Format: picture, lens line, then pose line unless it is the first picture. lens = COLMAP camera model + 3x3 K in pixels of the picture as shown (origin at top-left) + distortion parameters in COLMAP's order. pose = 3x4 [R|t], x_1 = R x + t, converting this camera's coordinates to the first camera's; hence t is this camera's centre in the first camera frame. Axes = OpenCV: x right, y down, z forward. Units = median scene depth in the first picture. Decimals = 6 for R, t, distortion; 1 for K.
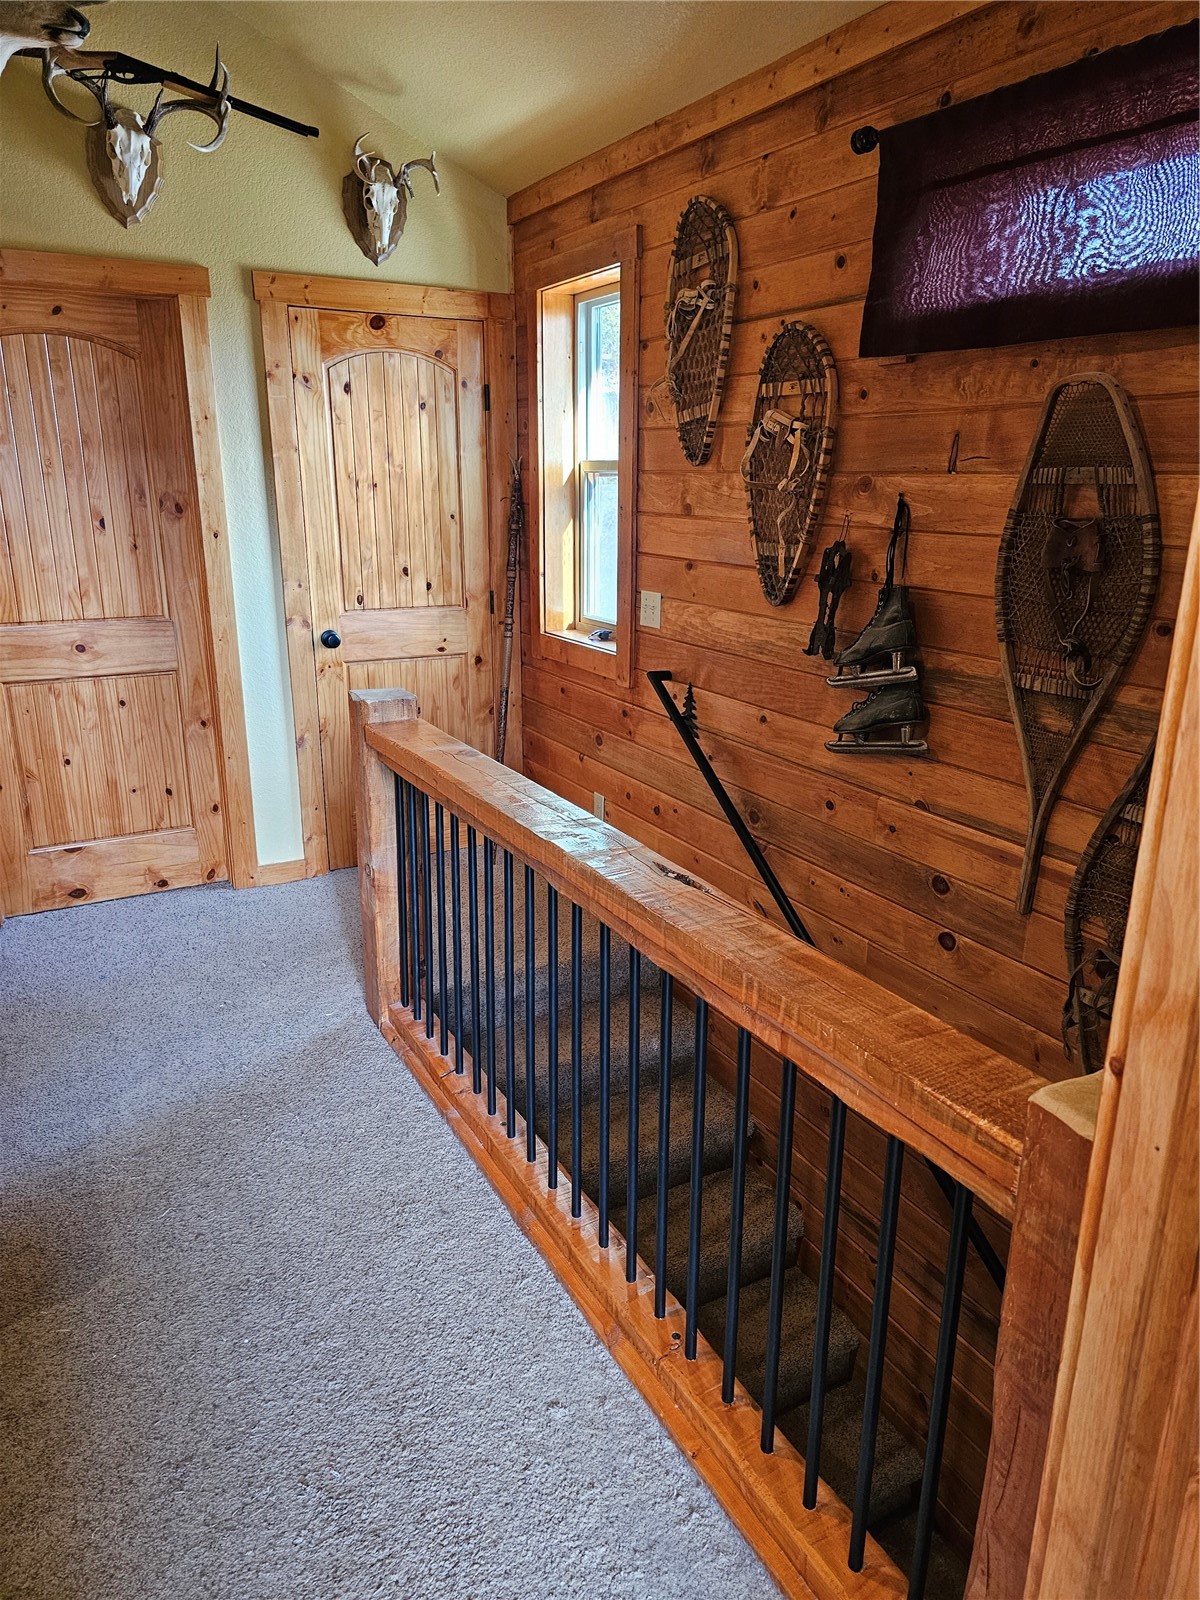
lens RADIAL K [[1060.8, 0, 599.0], [0, 1060.8, 804.5], [0, 0, 1]] dist [0.002223, -0.005751]
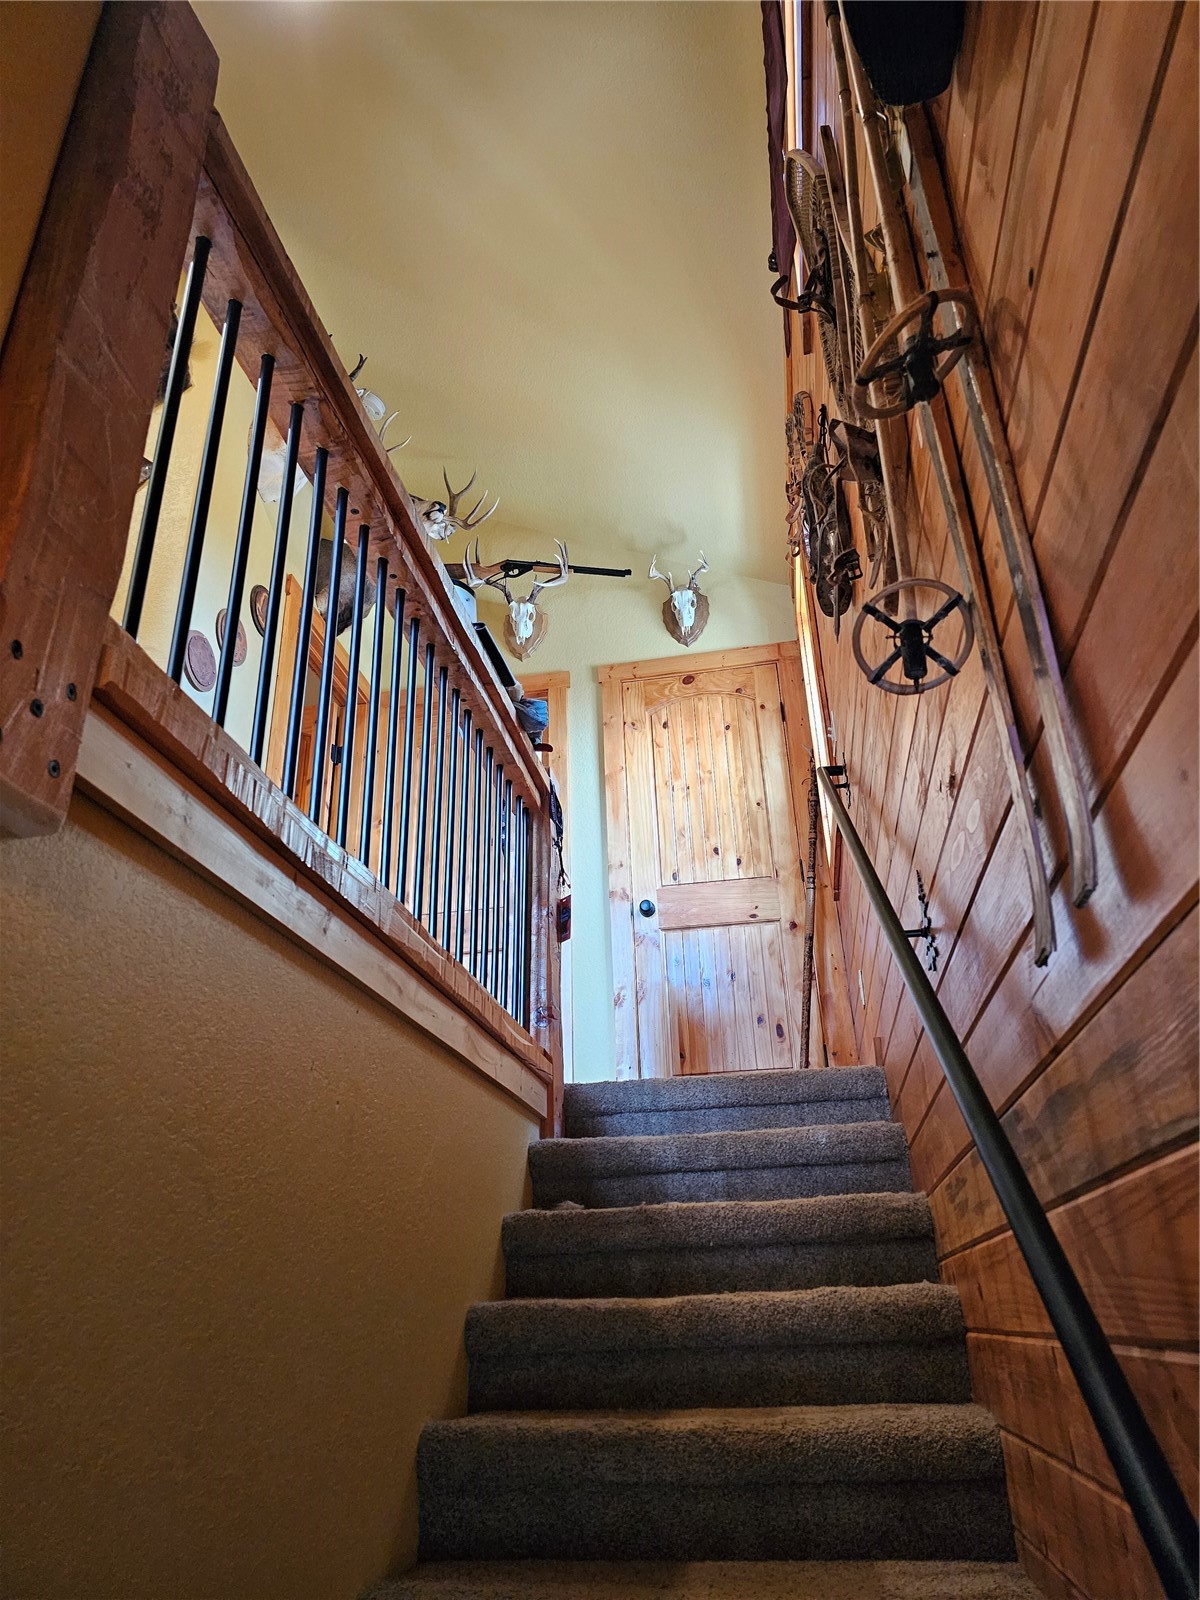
lens RADIAL K [[1060.8, 0, 593.7], [0, 1060.8, 798.6], [0, 0, 1]] dist [0.002223, -0.005751]
pose [[0.780575, -0.302579, -0.546945, 0.365443], [-0.155954, 0.753075, -0.639184, 0.501663], [0.605294, 0.584229, 0.540643, 0.311464]]
